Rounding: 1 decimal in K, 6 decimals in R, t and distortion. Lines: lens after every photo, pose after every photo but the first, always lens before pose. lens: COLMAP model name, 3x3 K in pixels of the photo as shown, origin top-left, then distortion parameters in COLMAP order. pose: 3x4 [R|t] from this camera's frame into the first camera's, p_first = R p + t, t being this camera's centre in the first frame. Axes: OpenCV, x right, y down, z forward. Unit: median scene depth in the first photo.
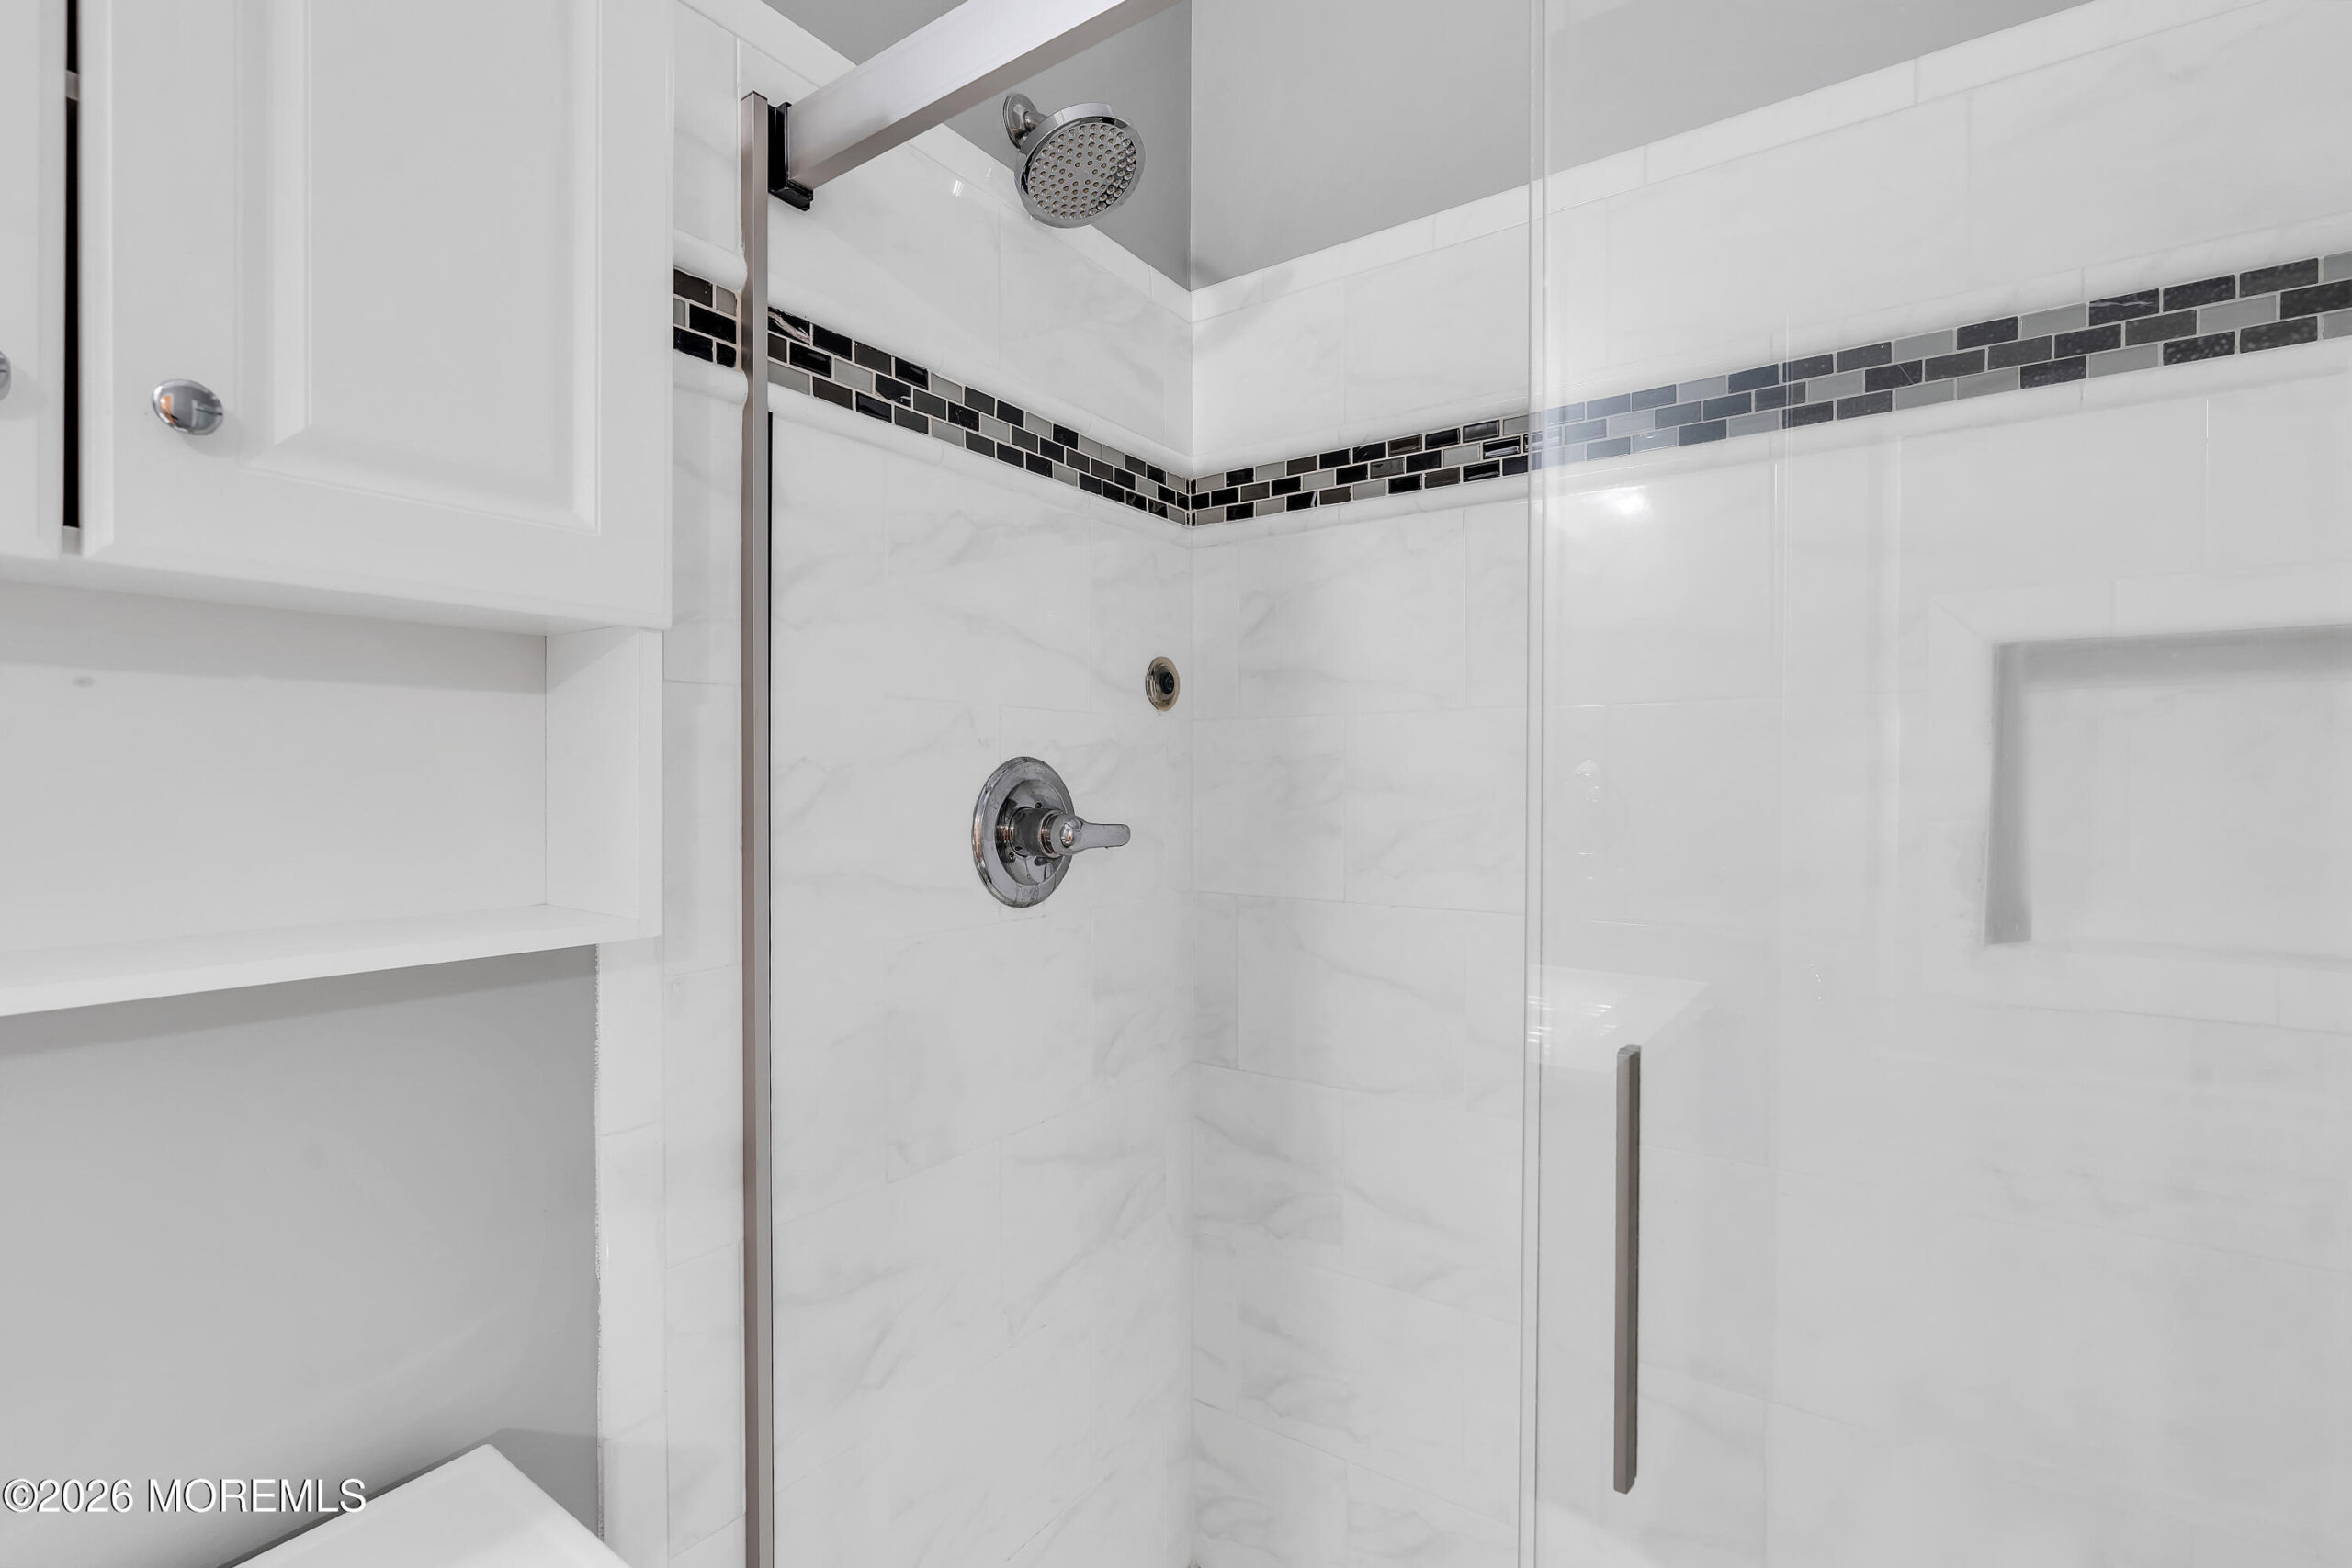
lens RADIAL K [[1055.3, 0, 1170.8], [0, 1055.3, 771.7], [0, 0, 1]] dist [-0.013860, 0.006674]
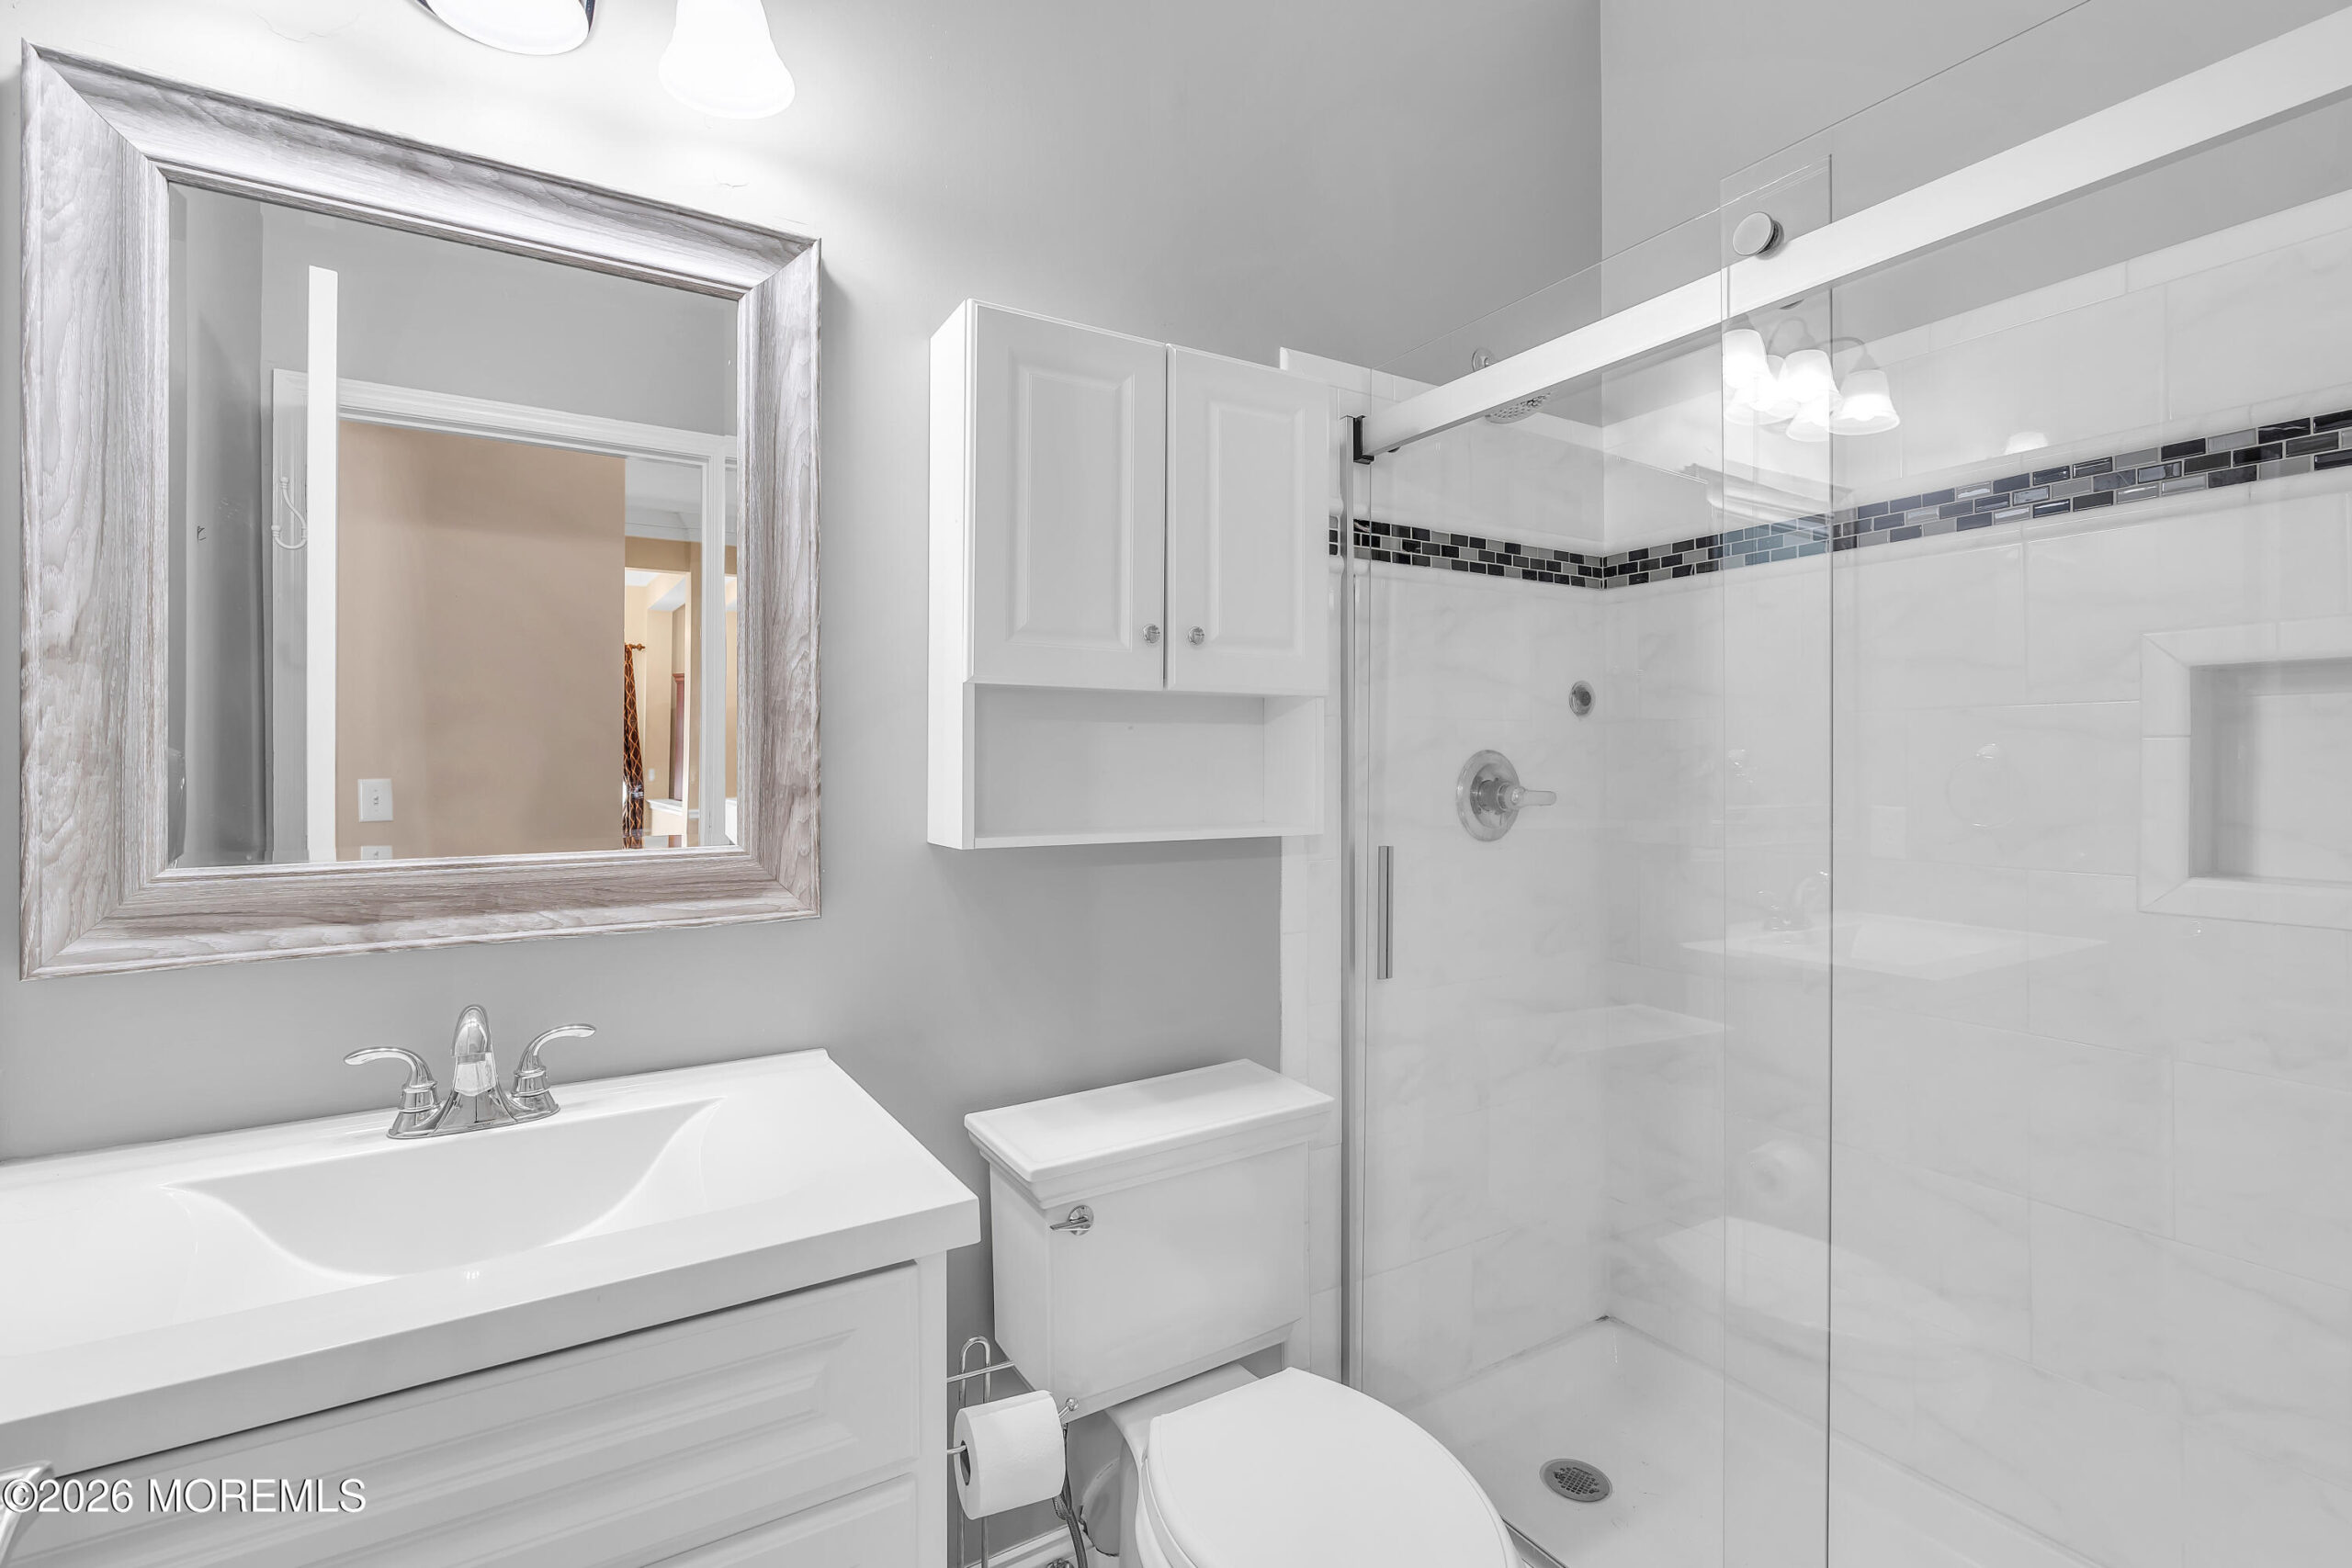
lens RADIAL K [[1055.3, 0, 1170.8], [0, 1055.3, 771.7], [0, 0, 1]] dist [-0.013860, 0.006674]
pose [[0.915086, -0.001152, -0.403258, 0.075279], [0.005991, 0.999924, 0.010738, -0.001852], [0.403215, -0.012243, 0.915023, -0.731180]]
